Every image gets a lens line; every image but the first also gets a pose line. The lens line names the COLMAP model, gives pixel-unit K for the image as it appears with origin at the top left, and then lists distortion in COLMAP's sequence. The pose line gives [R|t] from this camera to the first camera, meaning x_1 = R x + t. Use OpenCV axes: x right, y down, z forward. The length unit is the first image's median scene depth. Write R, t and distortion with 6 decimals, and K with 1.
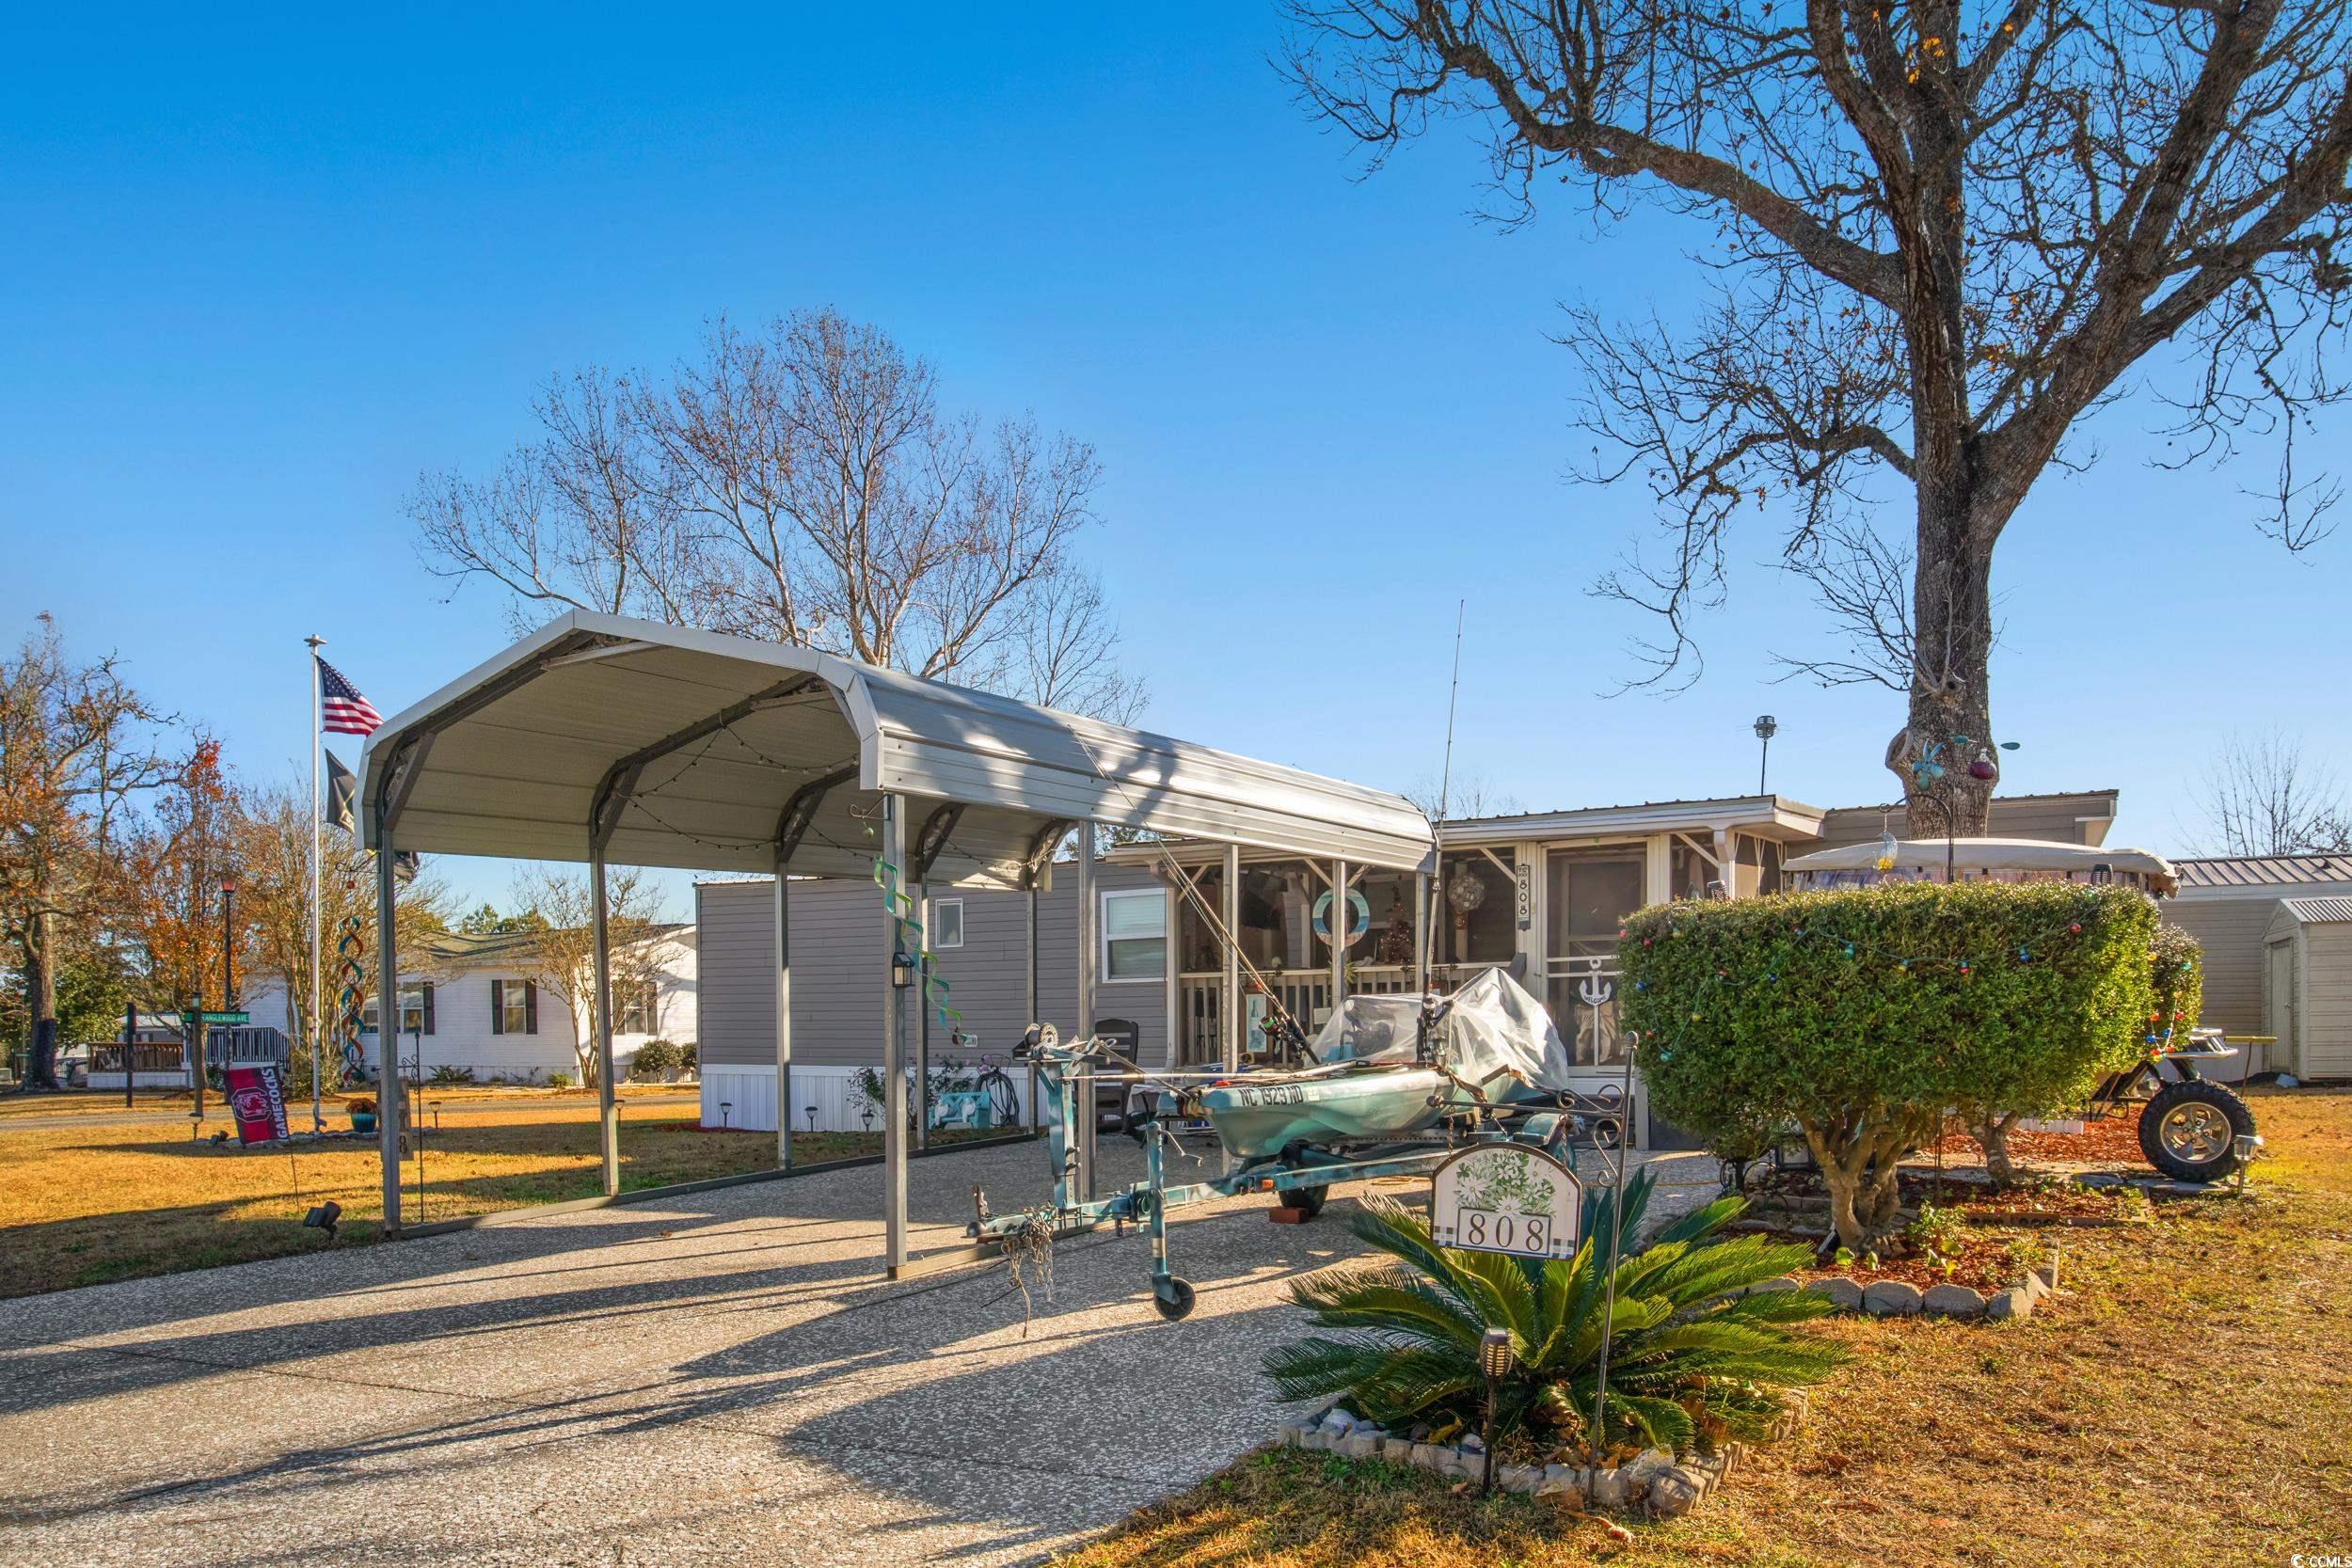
lens RADIAL K [[1655.3, 0, 1177.2], [0, 1655.3, 832.0], [0, 0, 1]] dist [-0.000792, 0.001188]
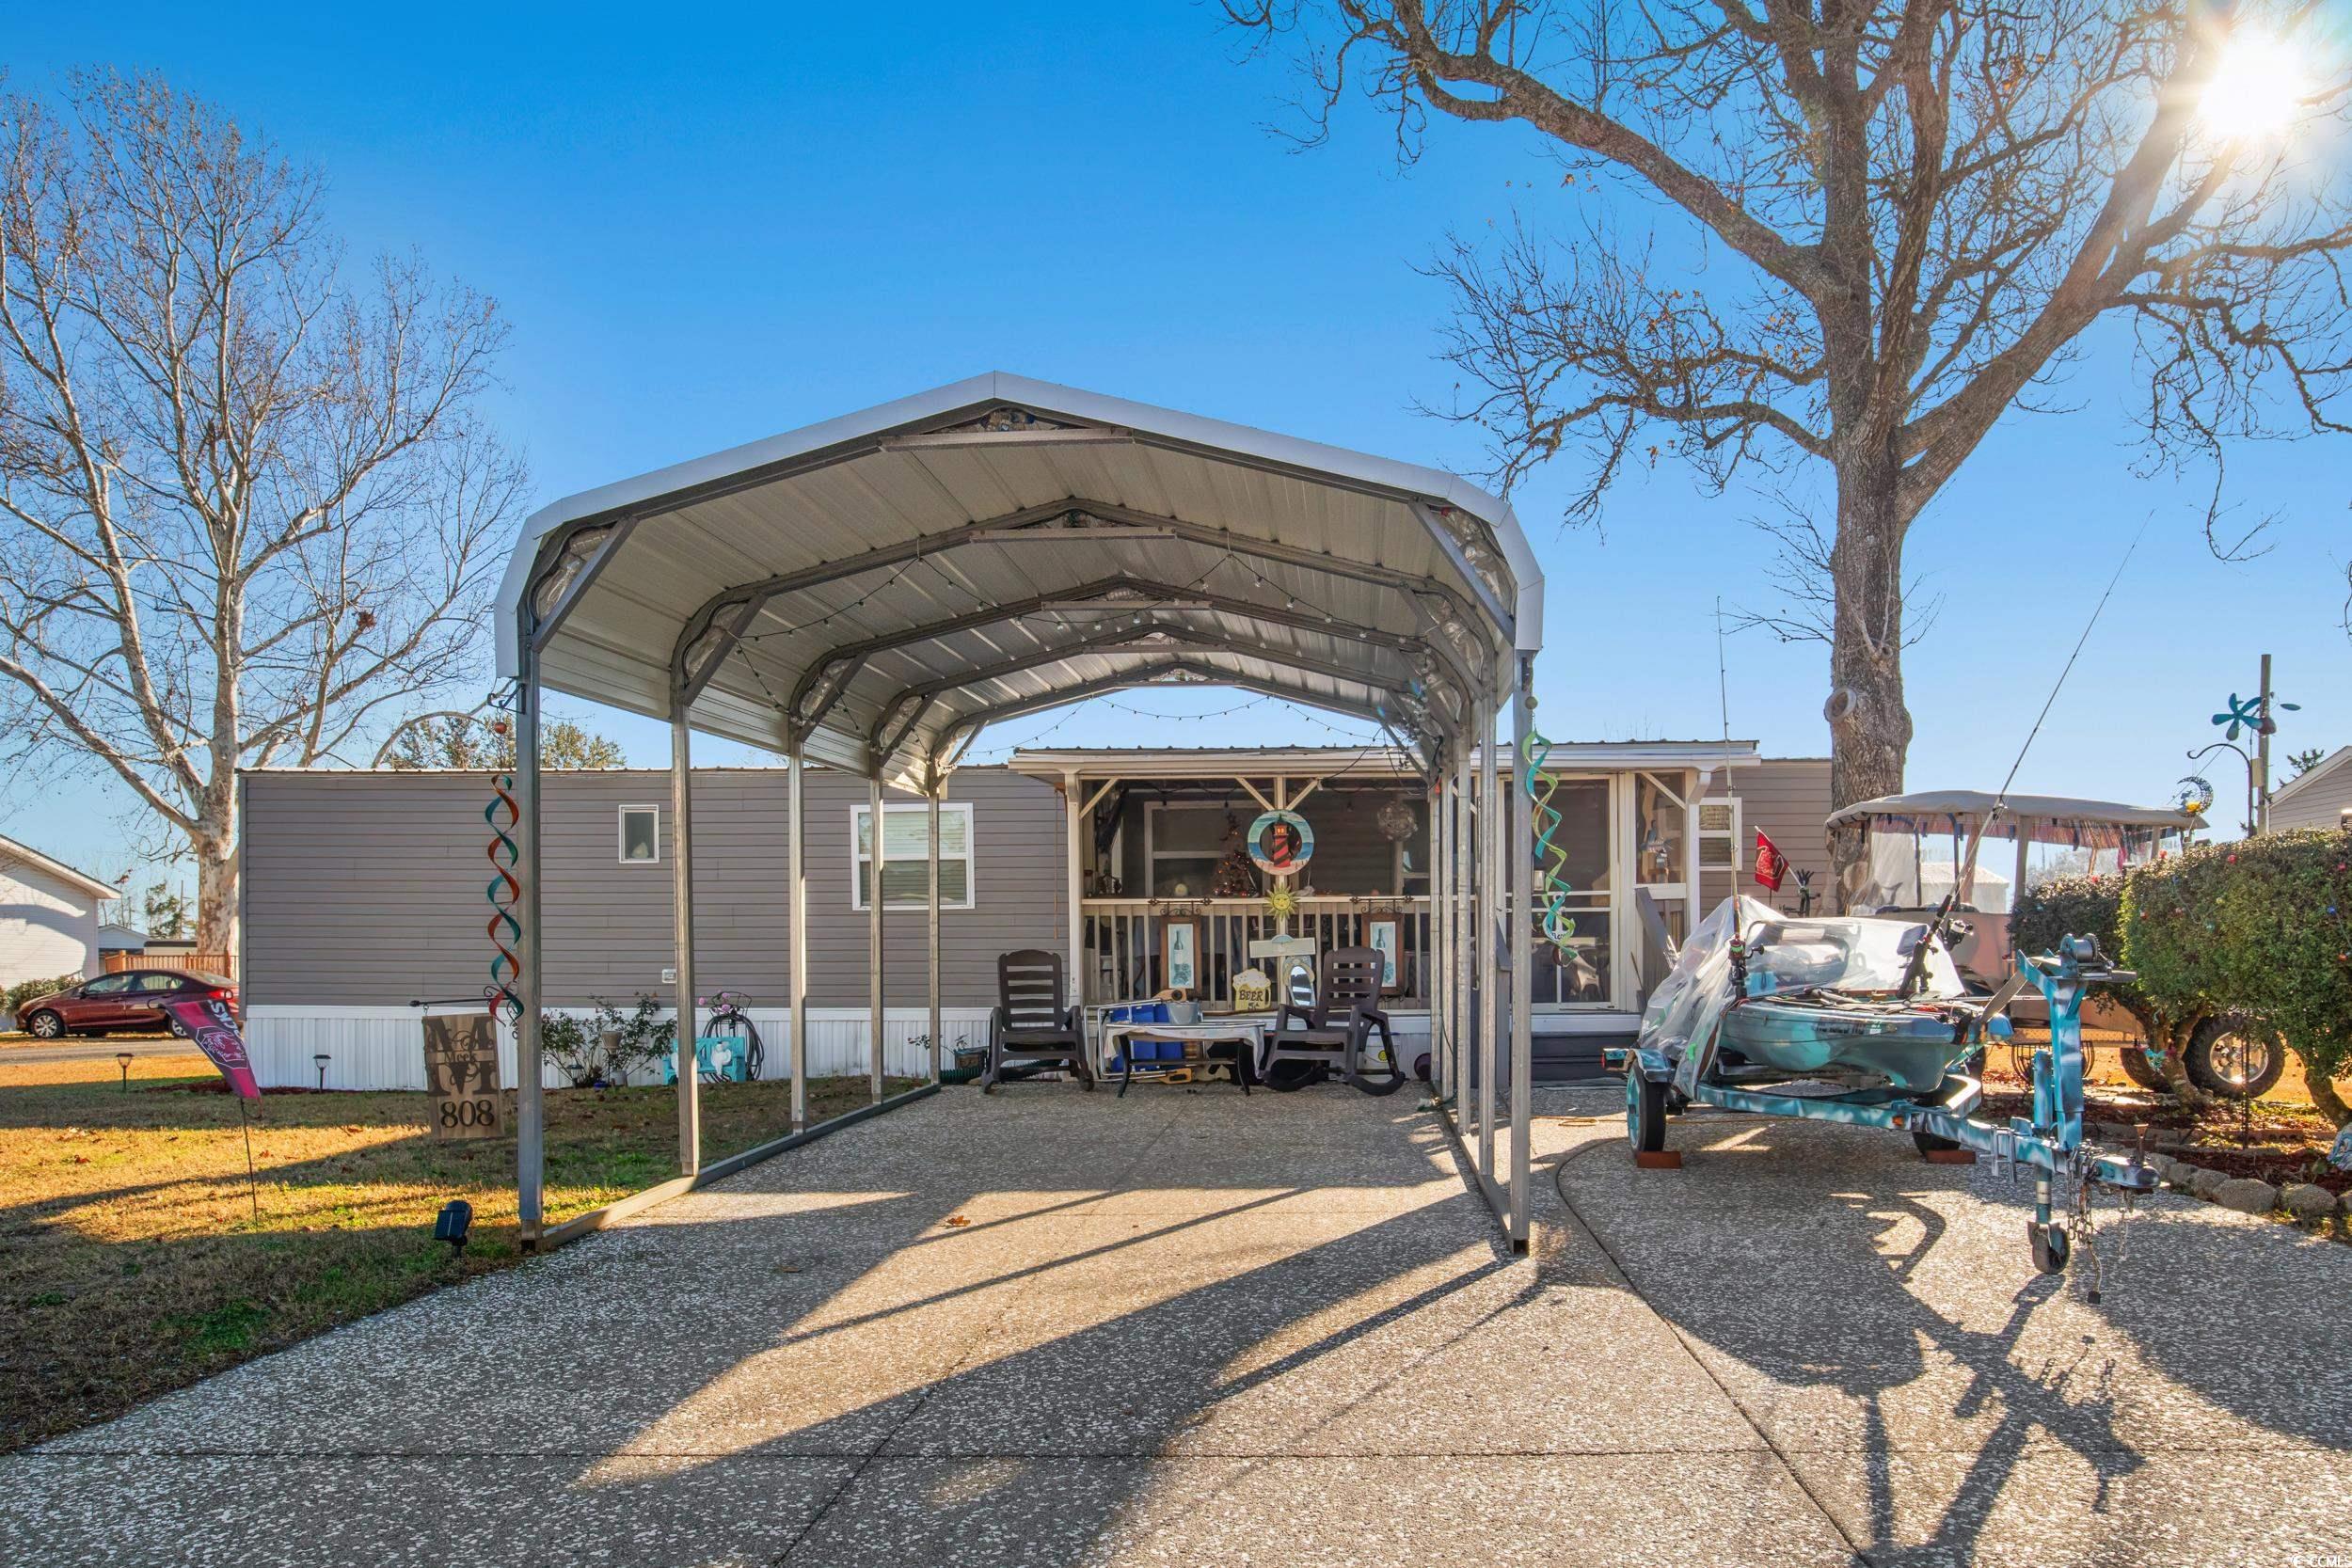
lens RADIAL K [[1676.0, 0, 1176.0], [0, 1676.0, 784.0], [0, 0, 1]] dist [-0.002640, 0.000718]
pose [[0.901333, 0.053922, 0.429758, -0.363943], [-0.056429, 0.998383, -0.006918, 0.028084], [-0.429436, -0.018015, 0.902918, 0.174451]]
